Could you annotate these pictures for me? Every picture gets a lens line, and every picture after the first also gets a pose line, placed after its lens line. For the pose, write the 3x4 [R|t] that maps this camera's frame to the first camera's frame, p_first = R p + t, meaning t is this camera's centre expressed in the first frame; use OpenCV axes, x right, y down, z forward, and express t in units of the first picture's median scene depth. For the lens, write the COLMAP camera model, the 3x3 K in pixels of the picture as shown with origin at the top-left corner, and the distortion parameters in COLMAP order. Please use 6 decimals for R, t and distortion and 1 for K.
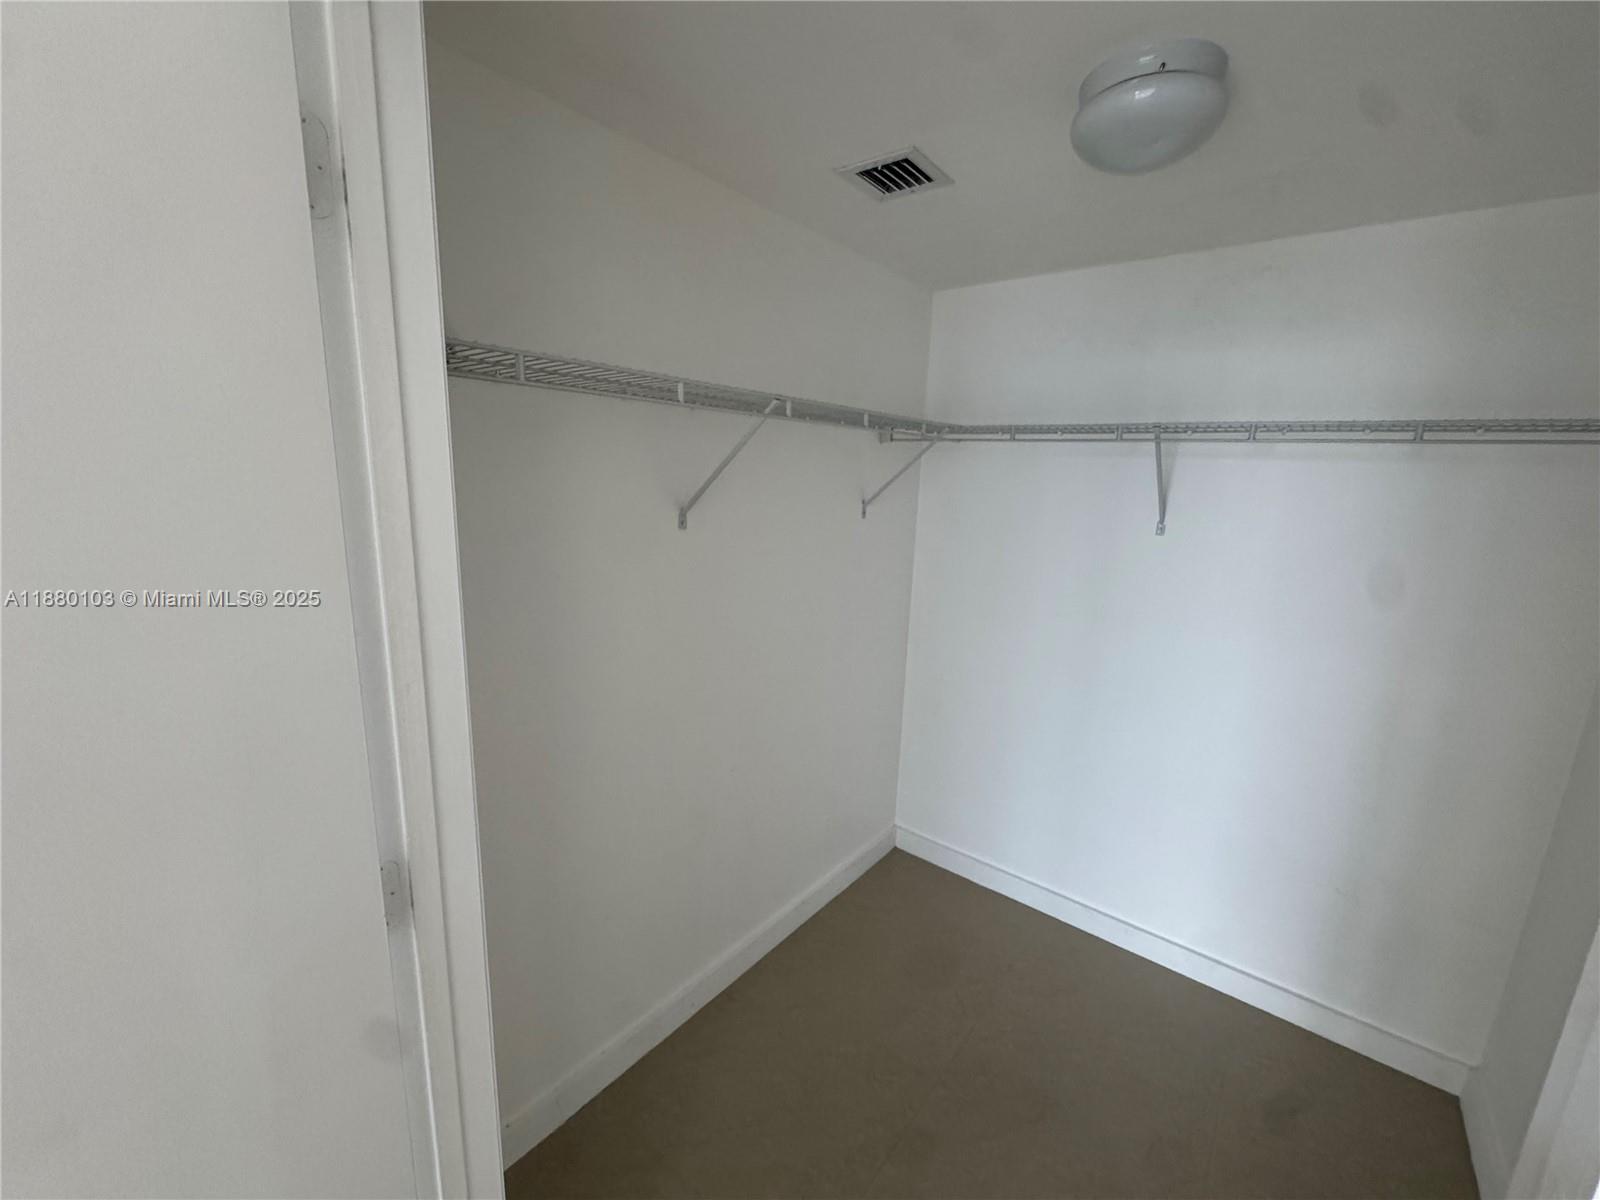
lens RADIAL K [[639.7, 0, 801.8], [0, 639.7, 600.9], [0, 0, 1]] dist [-0.002326, -0.000225]
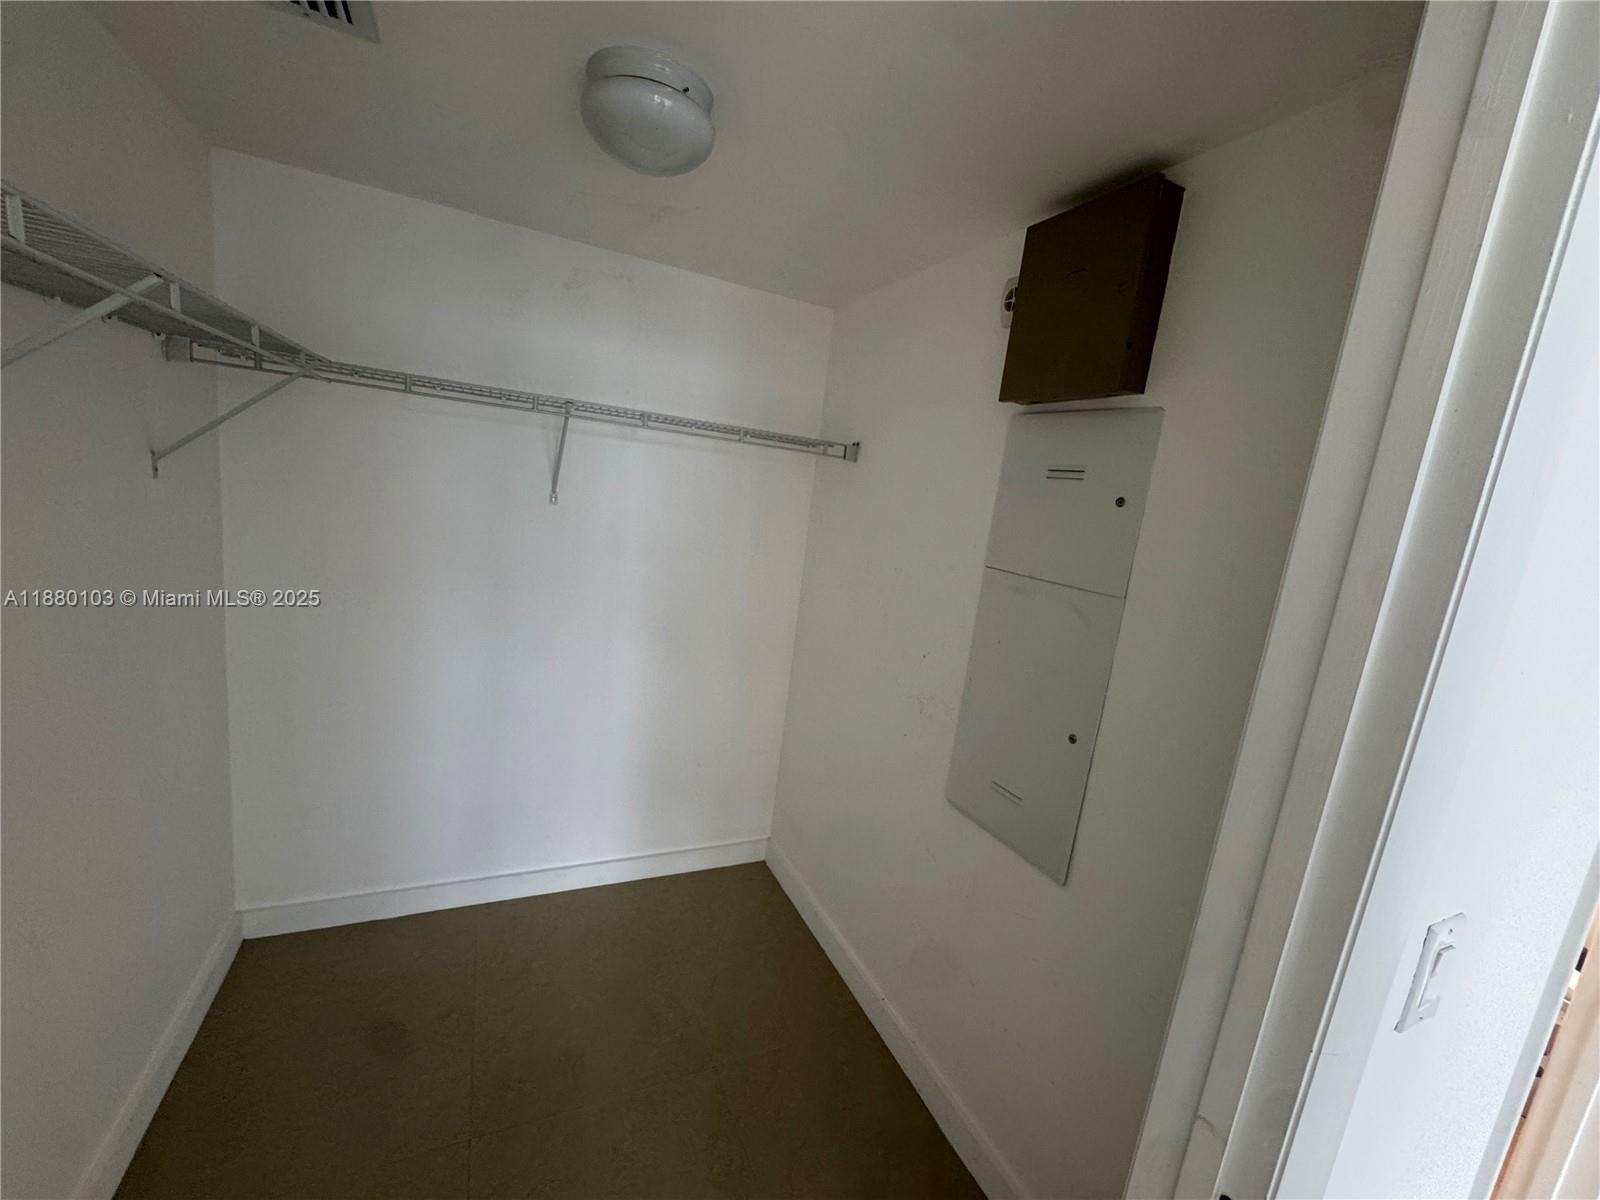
lens RADIAL K [[639.7, 0, 801.8], [0, 639.7, 600.9], [0, 0, 1]] dist [-0.002326, -0.000225]
pose [[0.444029, -0.141723, 0.884733, -0.235158], [0.075887, 0.989812, 0.120469, -0.045109], [-0.892793, 0.013648, 0.450260, 0.178773]]
